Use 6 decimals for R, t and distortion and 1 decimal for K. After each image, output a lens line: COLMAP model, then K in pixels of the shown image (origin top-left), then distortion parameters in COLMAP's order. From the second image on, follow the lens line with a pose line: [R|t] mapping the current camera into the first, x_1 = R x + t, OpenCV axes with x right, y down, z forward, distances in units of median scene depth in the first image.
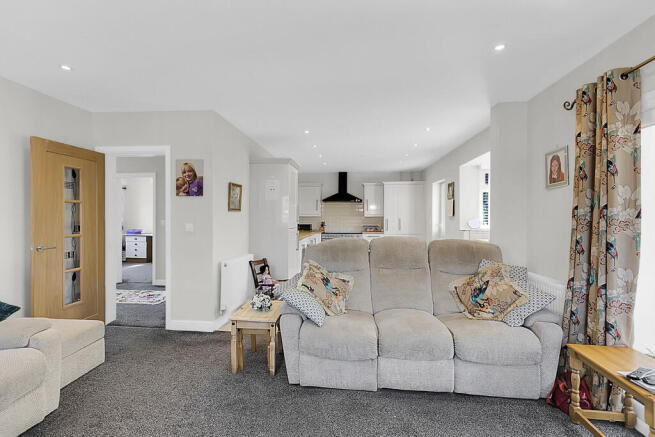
lens RADIAL K [[289.4, 0, 329.0], [0, 289.4, 219.6], [0, 0, 1]] dist [0.002977, 0.000221]
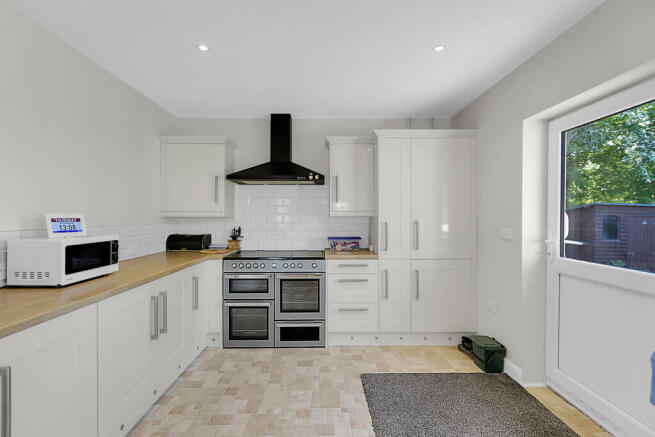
lens RADIAL K [[289.4, 0, 331.4], [0, 289.4, 217.1], [0, 0, 1]] dist [0.002977, 0.000221]
pose [[0.992800, -0.002681, 0.119757, 0.075068], [0.003734, 0.999956, -0.008566, -0.005602], [-0.119729, 0.008951, 0.992766, 0.596169]]
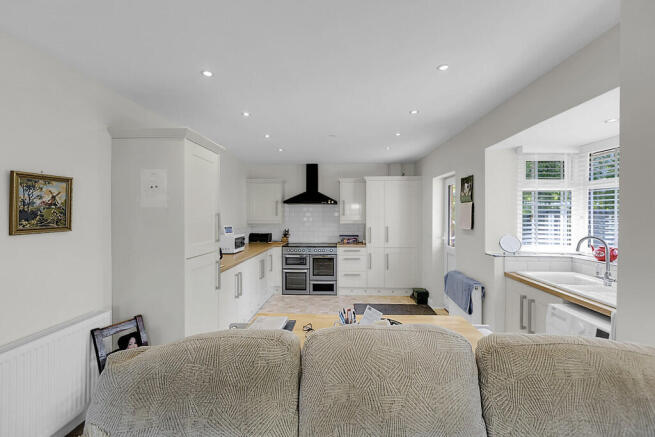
lens RADIAL K [[289.4, 0, 327.5], [0, 289.4, 216.1], [0, 0, 1]] dist [0.002977, 0.000221]
pose [[0.999223, -0.003643, 0.039241, 0.061717], [0.003826, 0.999982, -0.004600, -0.026386], [-0.039224, 0.004747, 0.999219, 0.260429]]
